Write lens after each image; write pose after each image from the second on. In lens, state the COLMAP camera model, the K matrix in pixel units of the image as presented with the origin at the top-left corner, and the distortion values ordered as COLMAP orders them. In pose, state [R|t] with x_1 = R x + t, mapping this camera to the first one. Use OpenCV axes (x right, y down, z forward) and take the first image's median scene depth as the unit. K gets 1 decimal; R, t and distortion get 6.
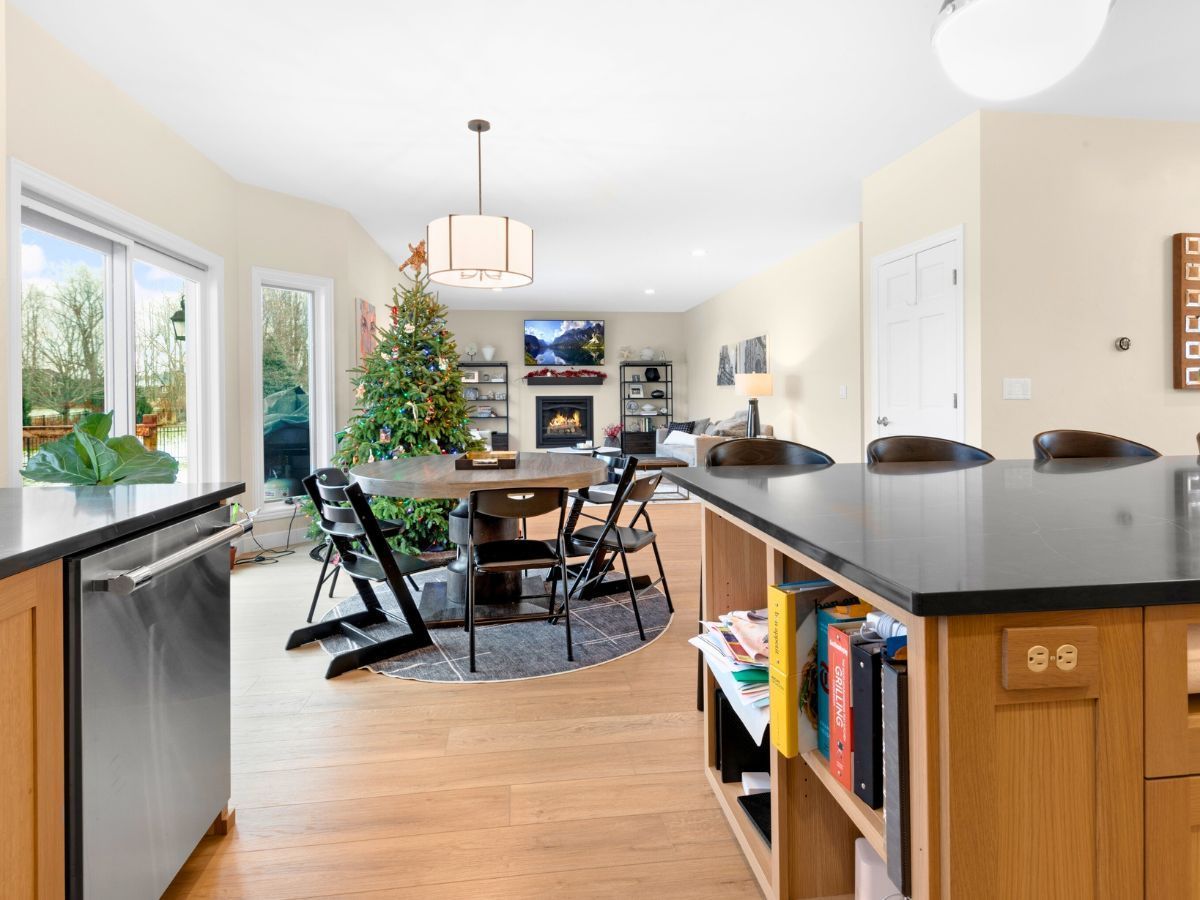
lens RADIAL K [[630.3, 0, 593.5], [0, 630.3, 449.1], [0, 0, 1]] dist [0.003661, -0.000080]
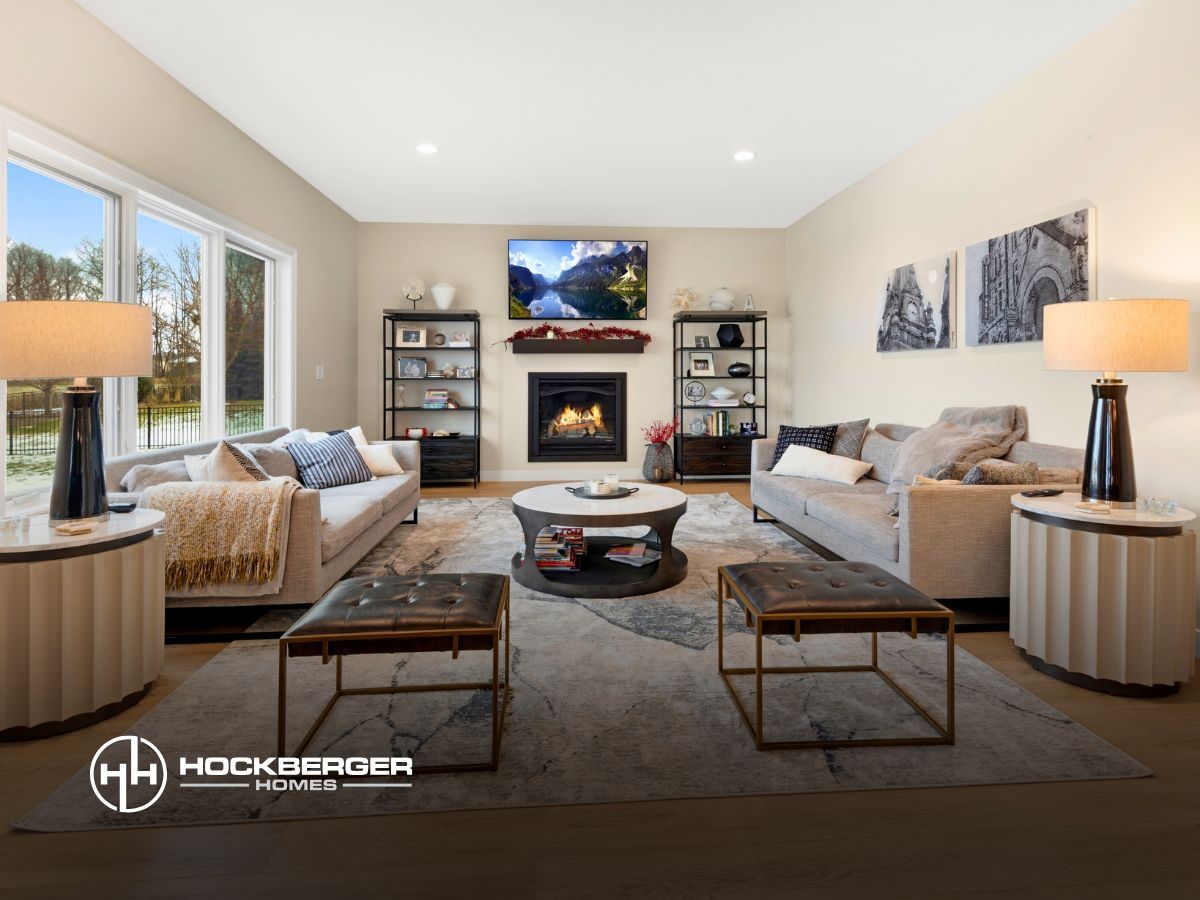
lens RADIAL K [[630.3, 0, 593.5], [0, 630.3, 449.1], [0, 0, 1]] dist [0.003661, -0.000080]
pose [[0.998259, 0.011371, -0.057878, 0.003286], [-0.009292, 0.999306, 0.036066, -0.034740], [0.058248, -0.035466, 0.997672, 0.419753]]
